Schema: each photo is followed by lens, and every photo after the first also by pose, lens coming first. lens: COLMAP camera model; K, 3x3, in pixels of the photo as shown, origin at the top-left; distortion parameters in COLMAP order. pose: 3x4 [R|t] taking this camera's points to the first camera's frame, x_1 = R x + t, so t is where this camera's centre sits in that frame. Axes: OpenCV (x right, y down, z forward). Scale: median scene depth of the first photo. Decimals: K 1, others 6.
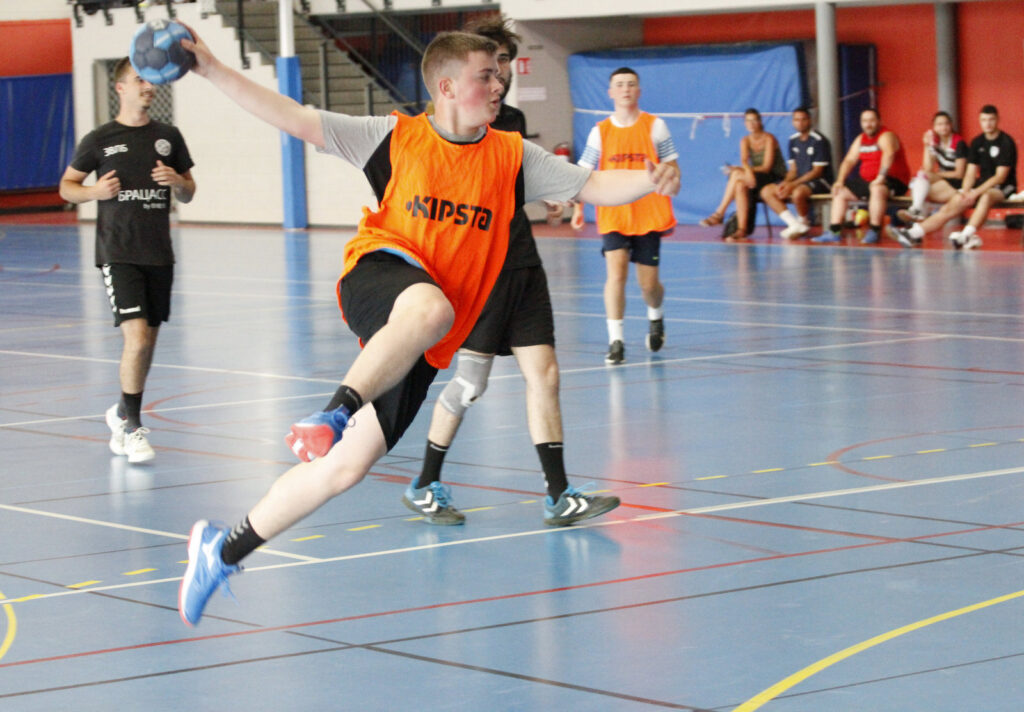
lens RADIAL K [[3332.0, 0, 513.9], [0, 3332.0, 357.4], [0, 0, 1]] dist [-0.431868, 0.000000]
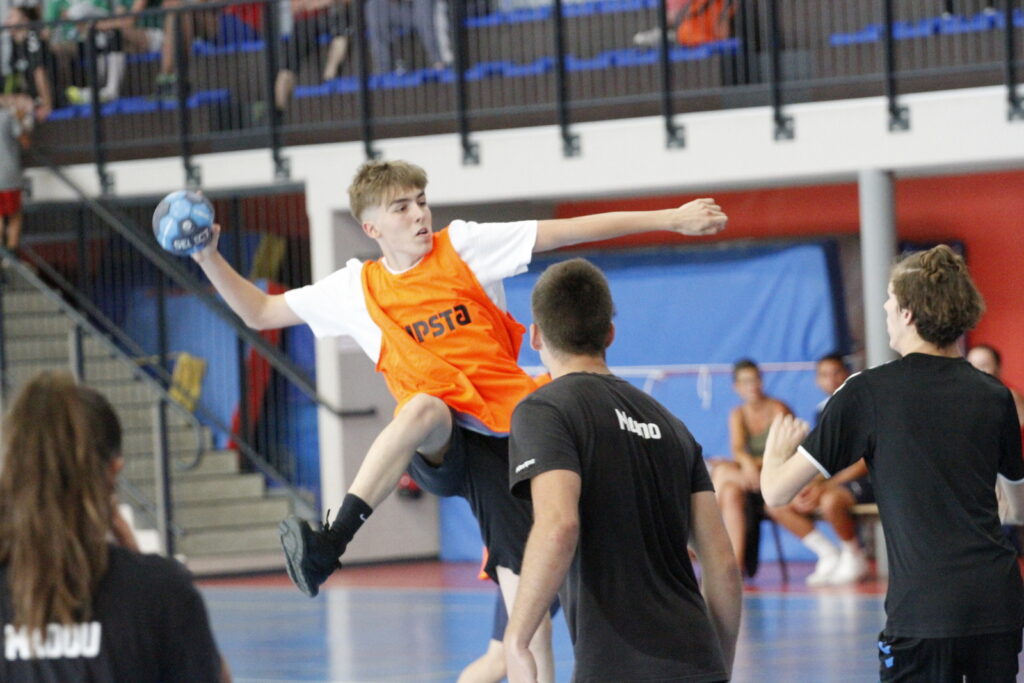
lens RADIAL K [[6852.6, 0, 510.2], [0, 6852.6, 341.9], [0, 0, 1]] dist [0.564786, 0.000000]
pose [[0.999371, -0.017798, 0.030674, -0.005761], [0.020012, 0.997099, -0.073441, 0.008545], [-0.029278, 0.074009, 0.996828, -0.181576]]
